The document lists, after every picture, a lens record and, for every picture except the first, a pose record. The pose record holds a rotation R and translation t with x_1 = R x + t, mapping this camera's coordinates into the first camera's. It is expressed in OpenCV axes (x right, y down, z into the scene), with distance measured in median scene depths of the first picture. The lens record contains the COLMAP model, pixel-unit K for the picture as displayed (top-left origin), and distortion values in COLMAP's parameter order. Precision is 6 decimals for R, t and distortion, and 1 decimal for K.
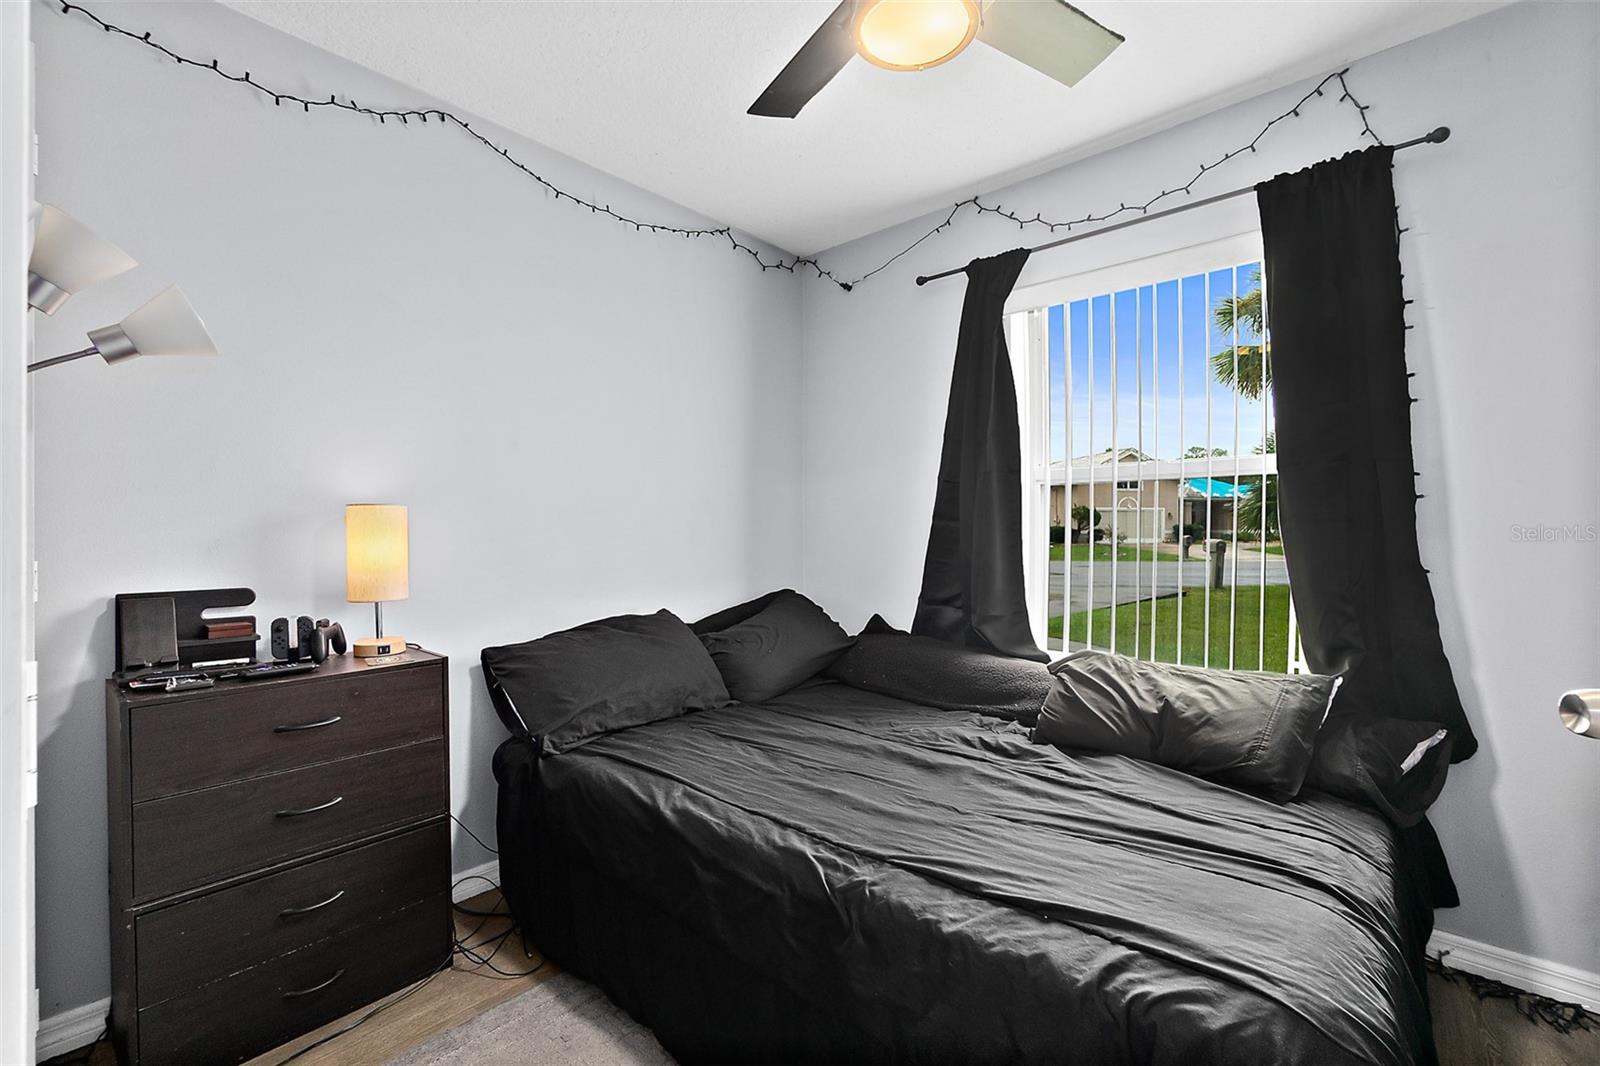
lens RADIAL K [[697.7, 0, 800.0], [0, 697.7, 533.0], [0, 0, 1]] dist [0.001477, -0.000026]
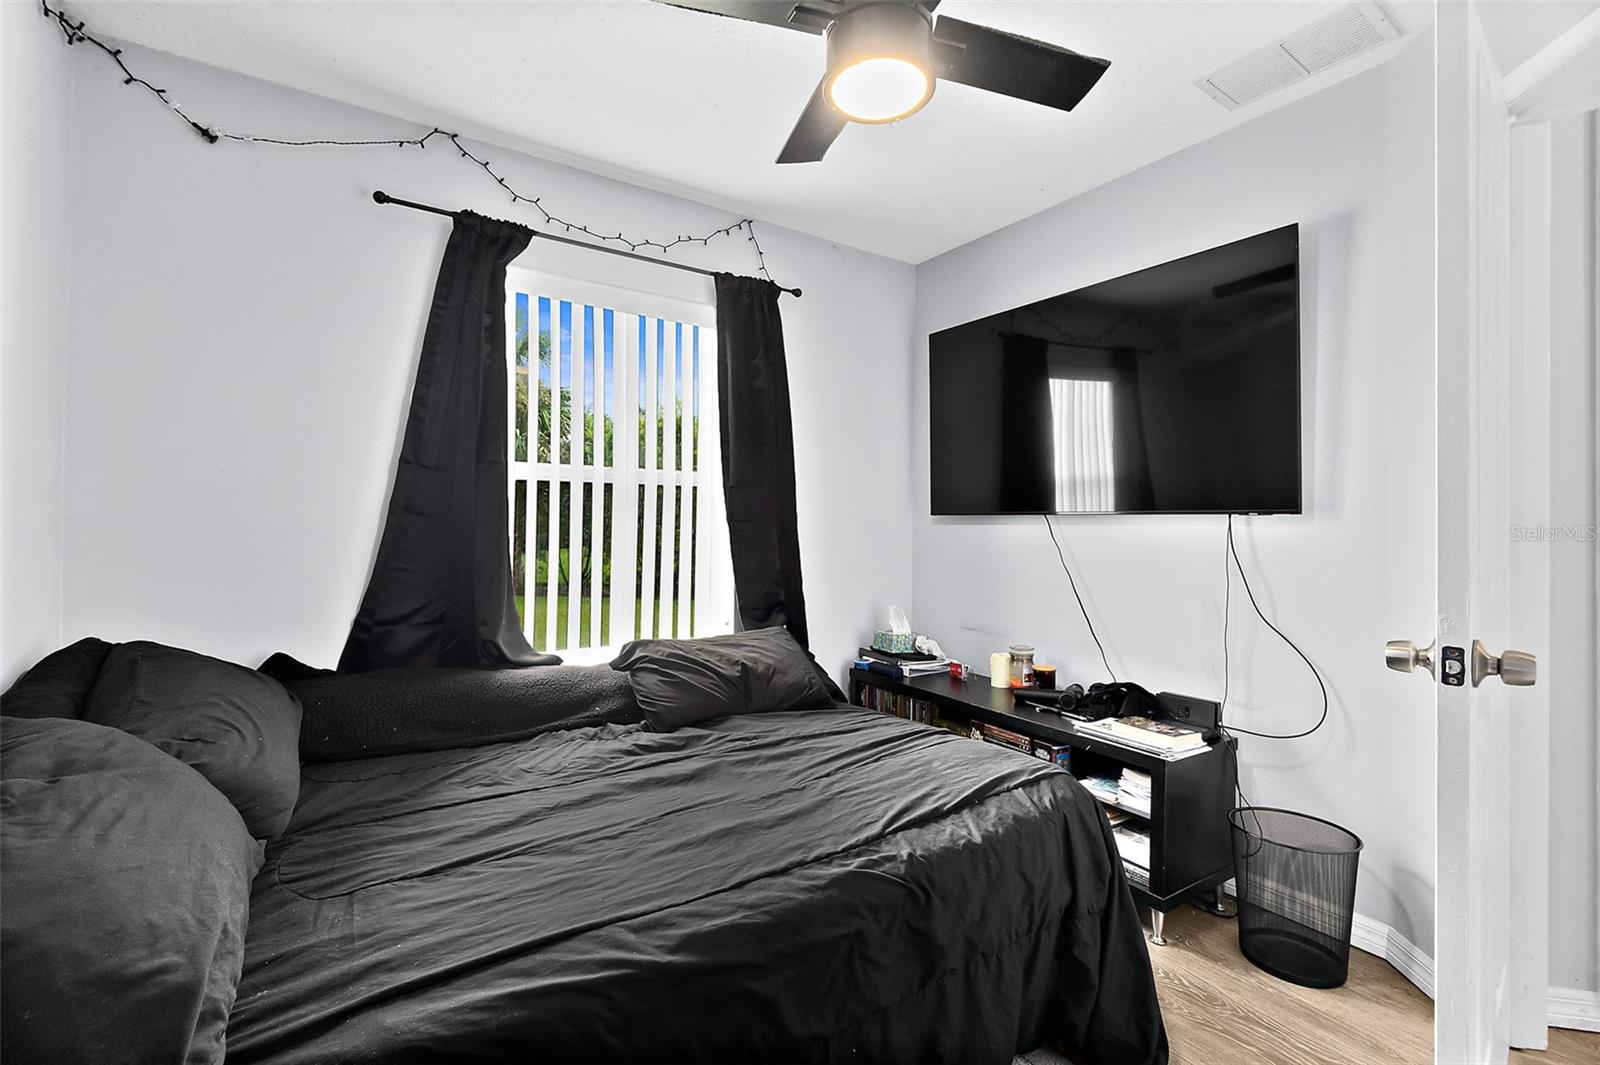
lens RADIAL K [[668.6, 0, 800.0], [0, 668.6, 532.5], [0, 0, 1]] dist [-0.010046, 0.000099]
pose [[0.257766, -0.005880, 0.966190, -0.636310], [-0.001056, 0.999979, 0.006367, -0.008263], [-0.966207, -0.002662, 0.257754, 0.594239]]
